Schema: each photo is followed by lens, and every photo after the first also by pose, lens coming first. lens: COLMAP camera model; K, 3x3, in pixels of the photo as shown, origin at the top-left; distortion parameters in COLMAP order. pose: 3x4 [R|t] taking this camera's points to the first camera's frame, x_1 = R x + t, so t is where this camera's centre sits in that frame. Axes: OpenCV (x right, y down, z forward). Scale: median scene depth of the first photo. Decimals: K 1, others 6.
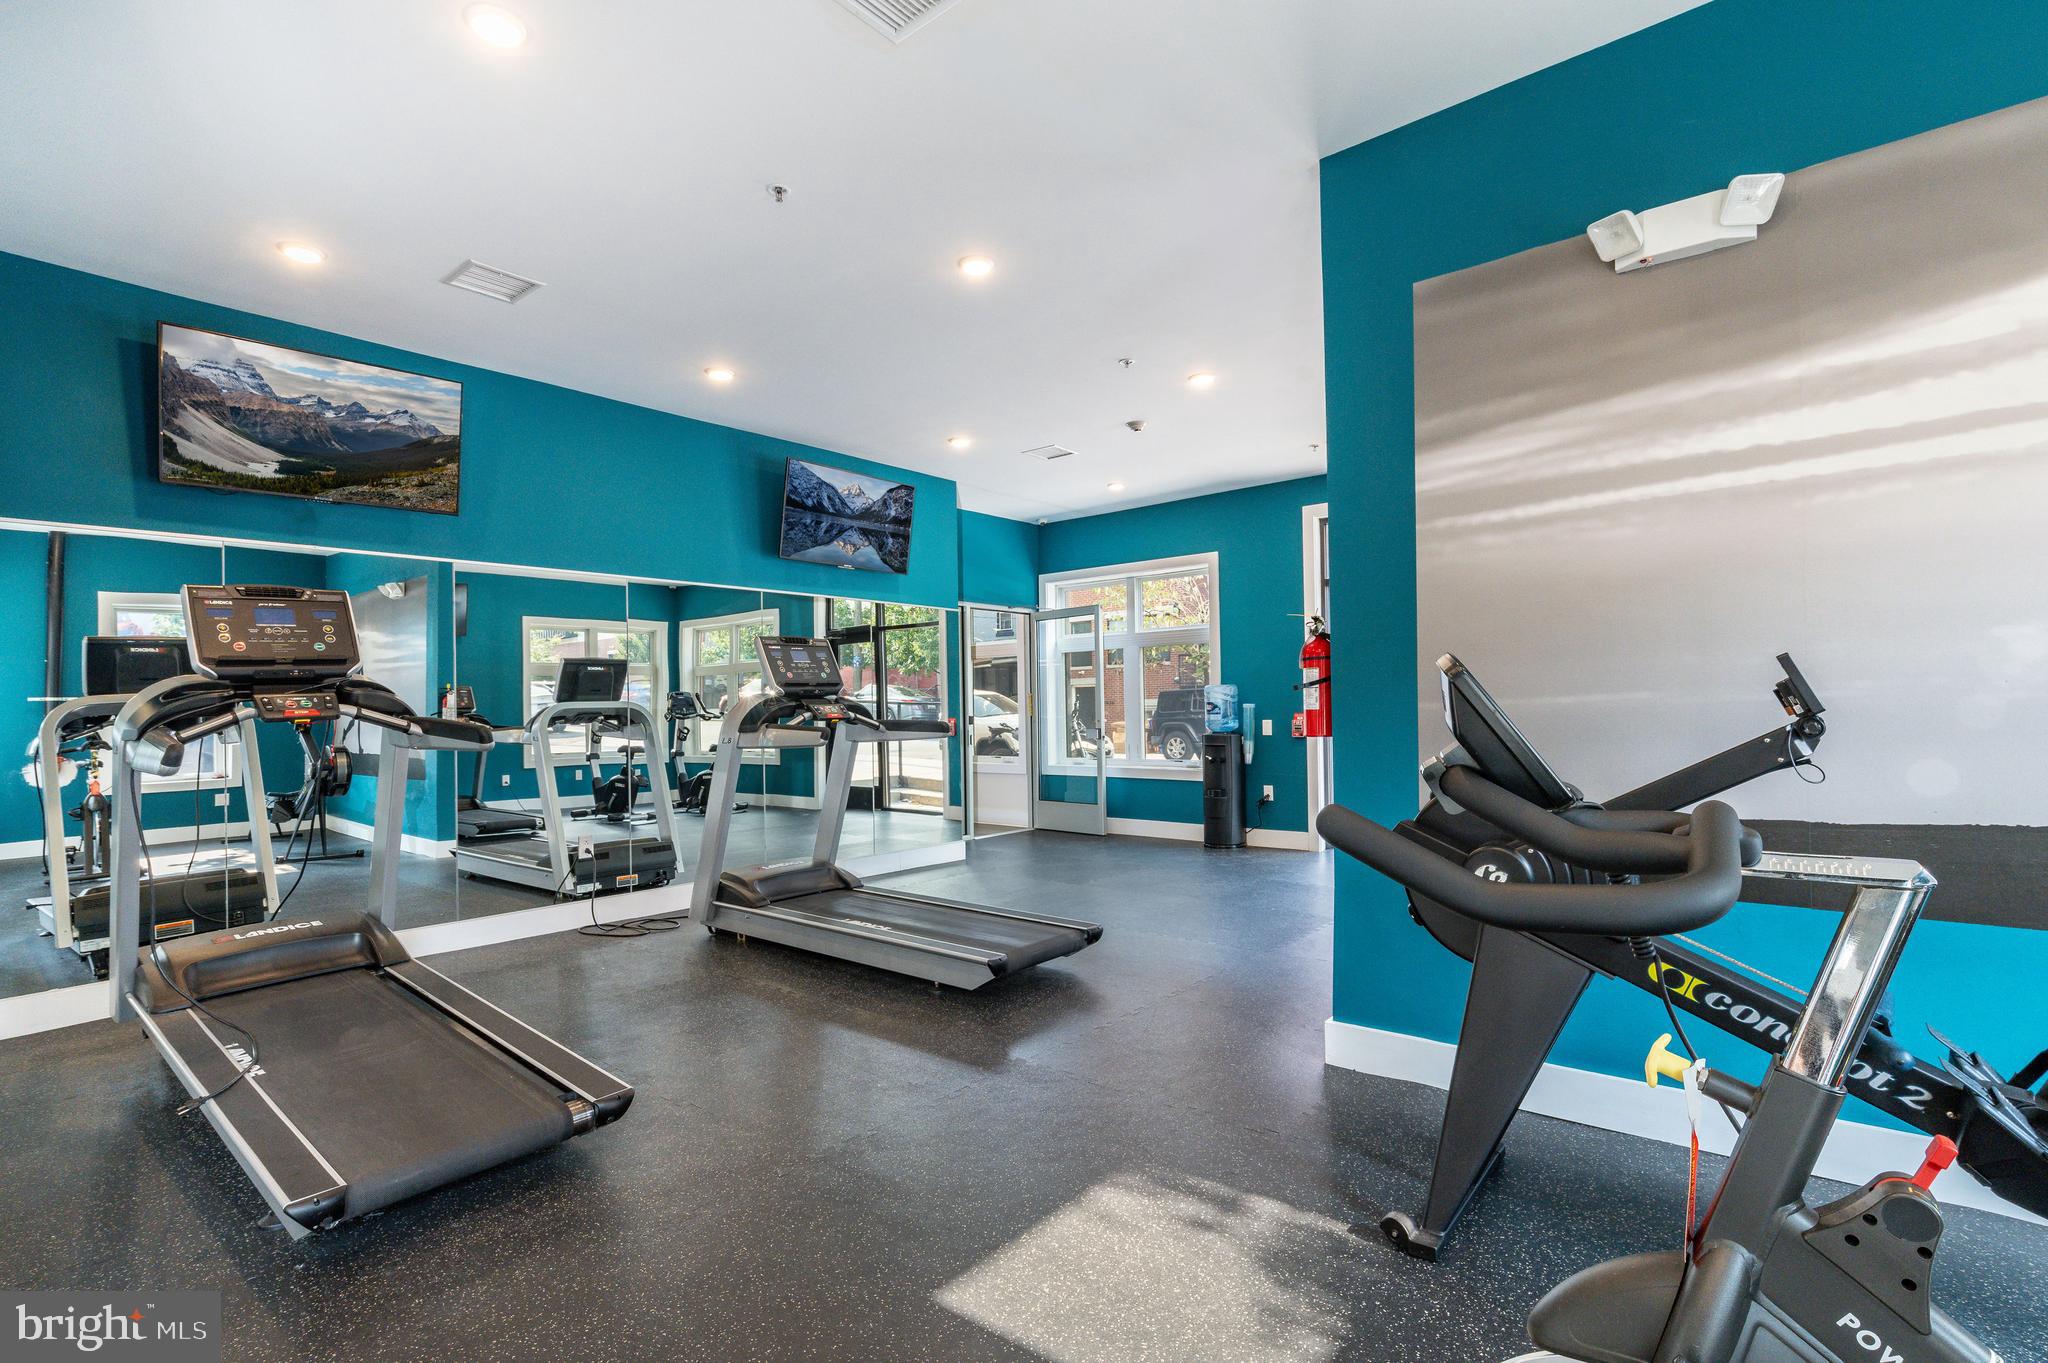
lens RADIAL K [[950.9, 0, 1029.3], [0, 950.9, 692.6], [0, 0, 1]] dist [-0.015724, -0.000105]
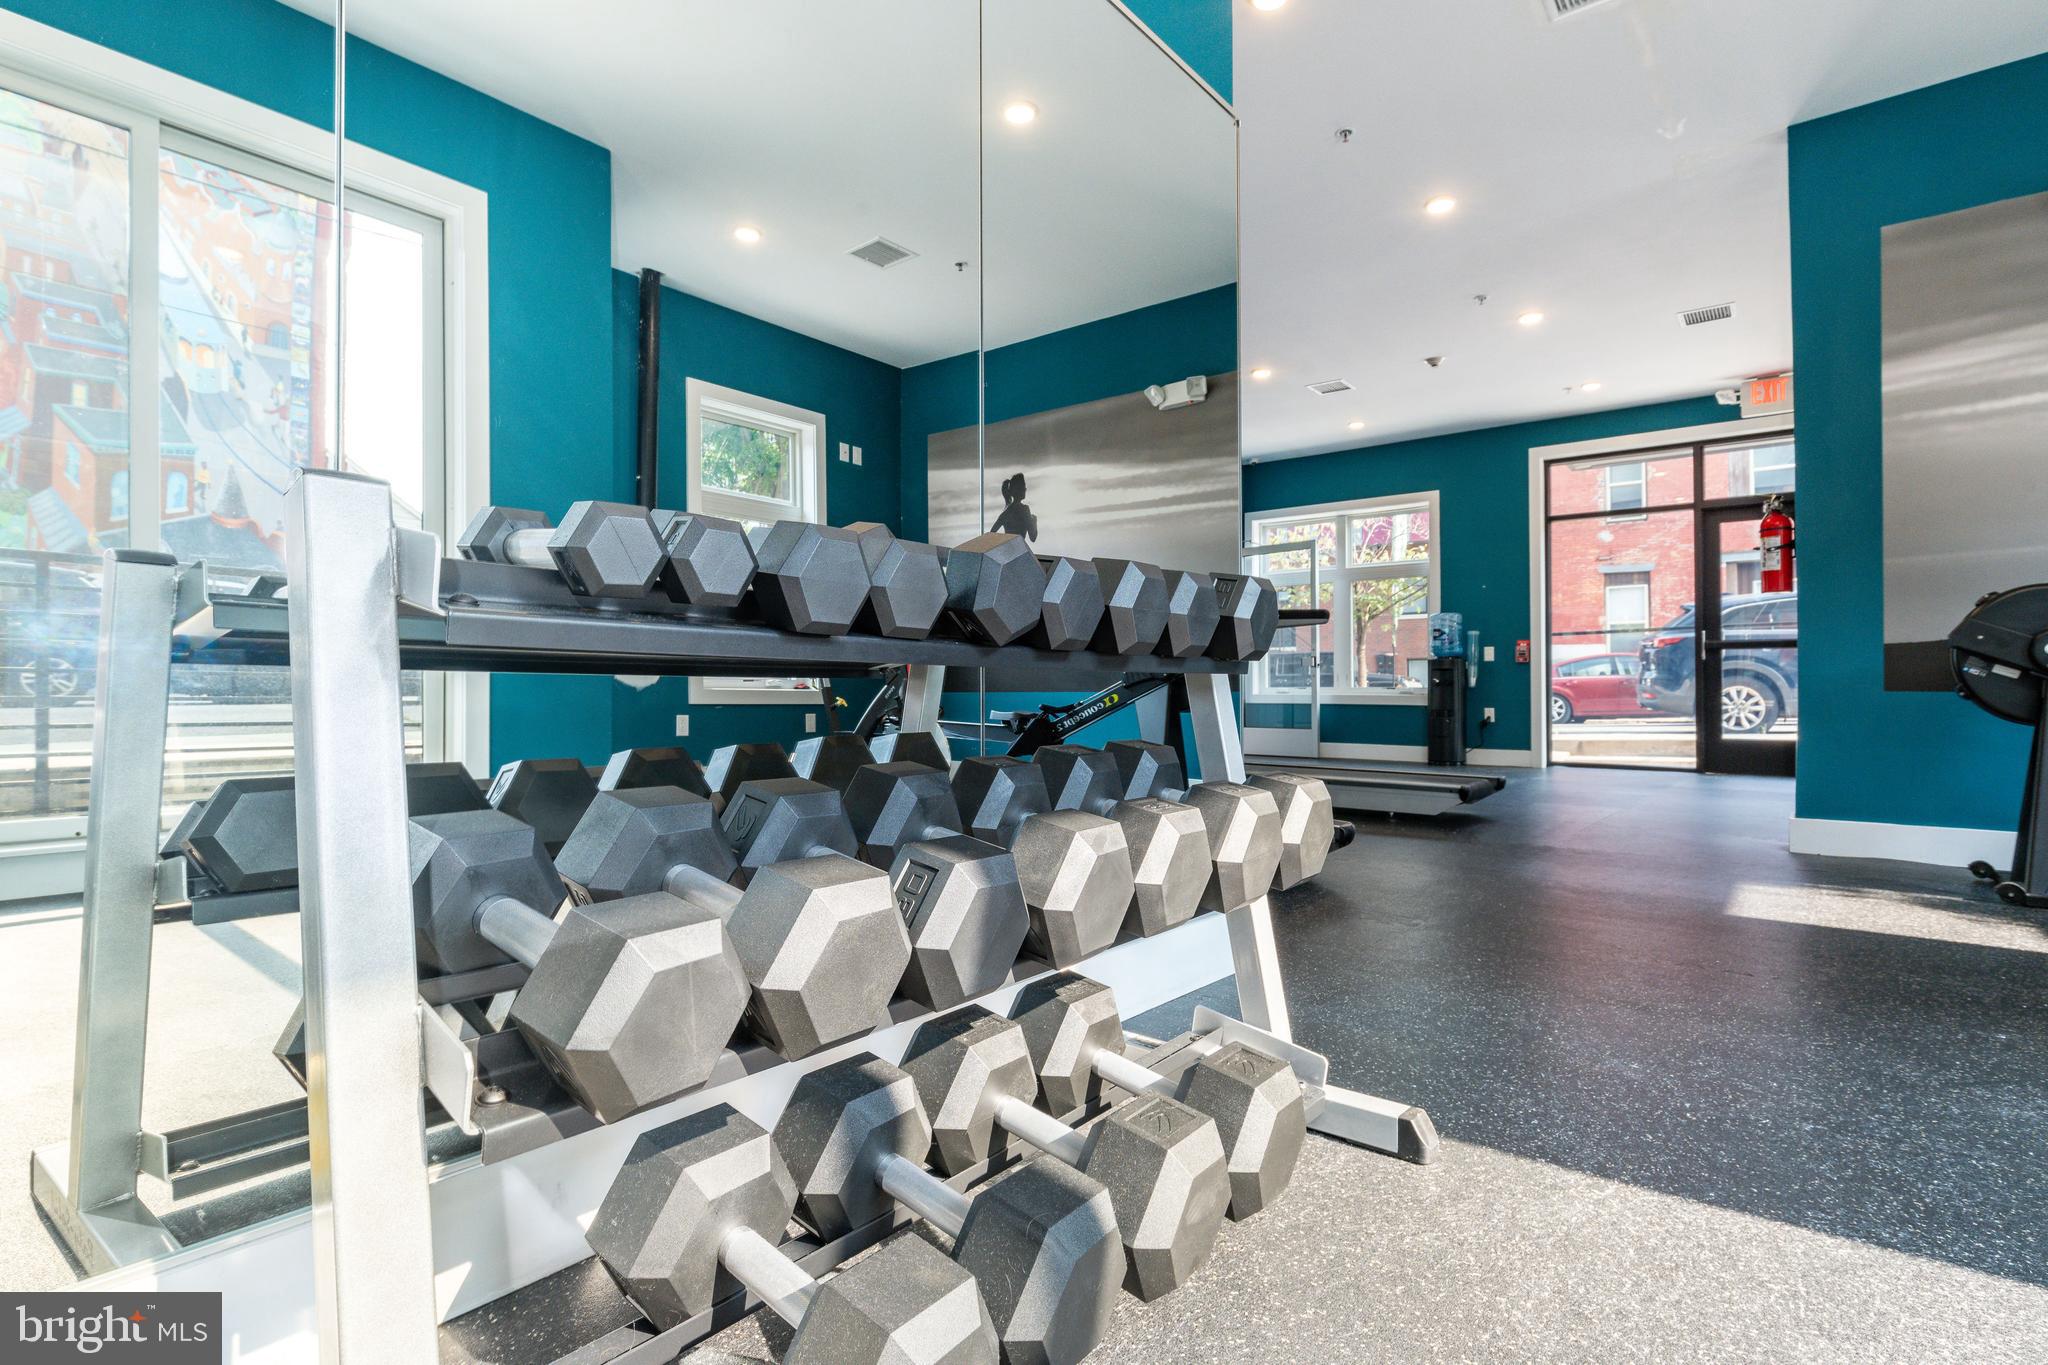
lens RADIAL K [[1014.3, 0, 1022.3], [0, 1014.3, 678.8], [0, 0, 1]] dist [-0.001950, -0.000428]
pose [[0.999023, 0.020636, 0.039072, -0.732288], [-0.020417, 0.999774, -0.005999, 0.188786], [-0.039187, 0.005195, 0.999218, -0.282318]]
